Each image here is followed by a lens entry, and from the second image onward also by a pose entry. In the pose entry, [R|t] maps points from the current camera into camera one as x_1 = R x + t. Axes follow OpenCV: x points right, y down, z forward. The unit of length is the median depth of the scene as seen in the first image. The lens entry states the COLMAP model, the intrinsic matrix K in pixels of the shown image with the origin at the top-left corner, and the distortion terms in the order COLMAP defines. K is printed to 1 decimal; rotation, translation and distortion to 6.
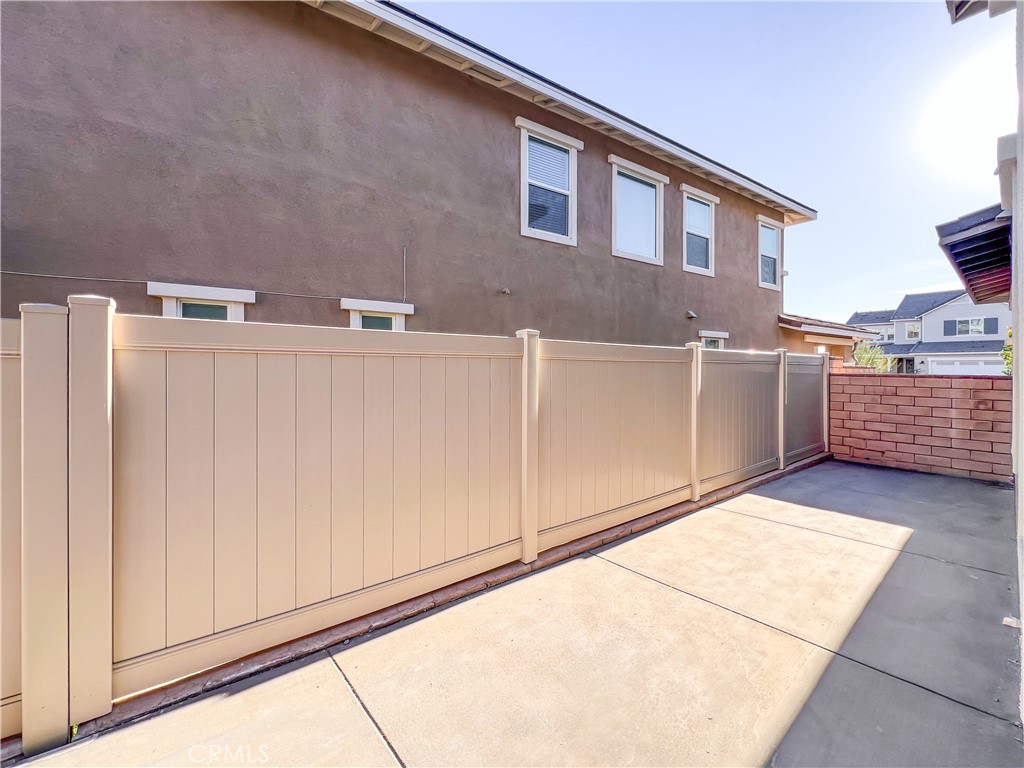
lens RADIAL K [[419.6, 0, 506.3], [0, 419.6, 378.9], [0, 0, 1]] dist [-0.000128, 0.000560]
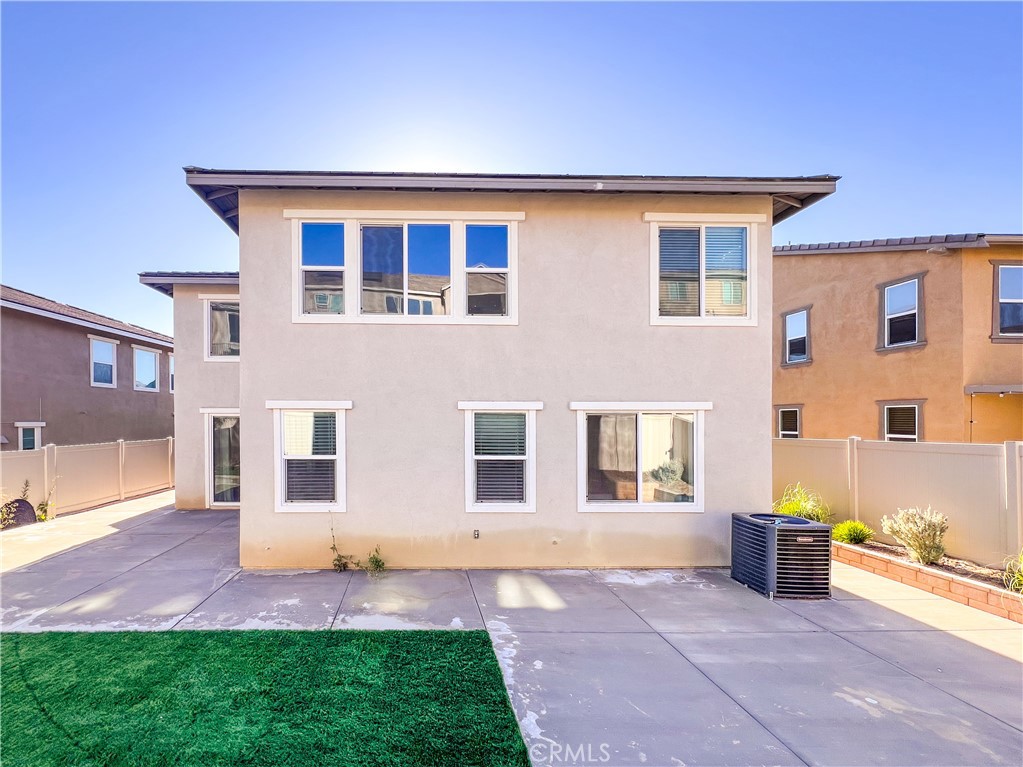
lens RADIAL K [[451.7, 0, 426.3], [0, 451.7, 431.1], [0, 0, 1]] dist [-0.003989, 0.000436]
pose [[0.622102, -0.014625, 0.782799, -0.761173], [0.010065, 0.999892, 0.010683, -0.117445], [-0.782871, 0.001233, 0.622182, -1.951554]]
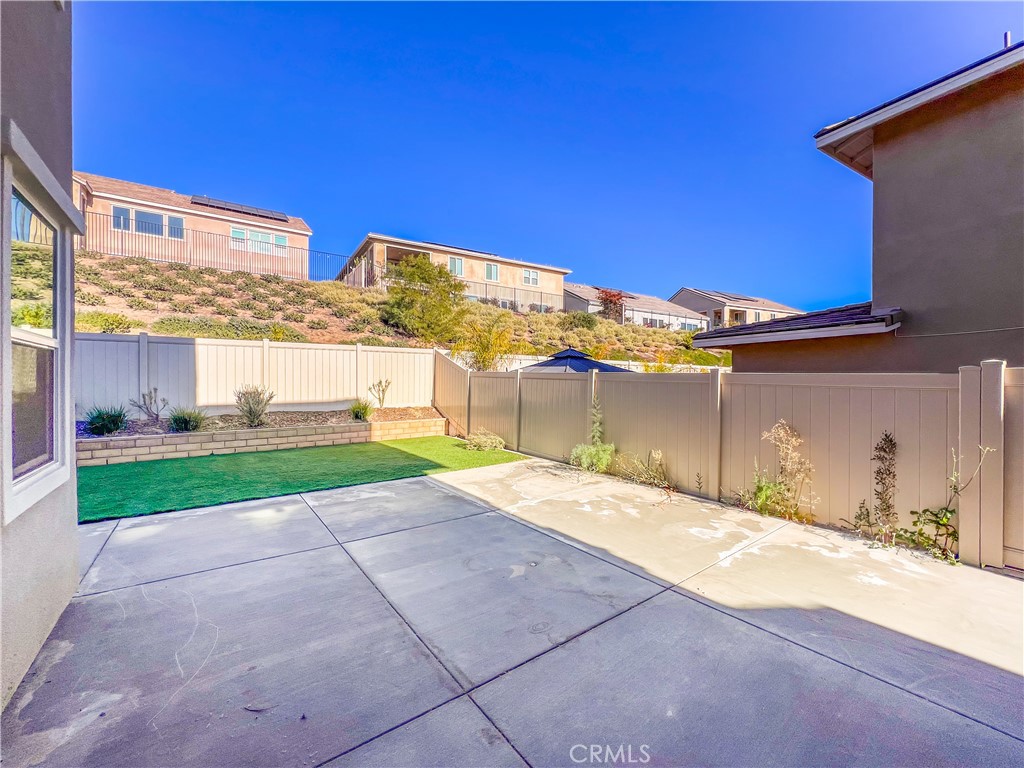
lens RADIAL K [[419.6, 0, 506.3], [0, 419.6, 378.9], [0, 0, 1]] dist [-0.000128, 0.000560]
pose [[-0.063629, -0.012577, -0.997894, 0.314062], [-0.021794, 0.999700, -0.011210, -0.007687], [0.997736, 0.021034, -0.063884, -0.321369]]
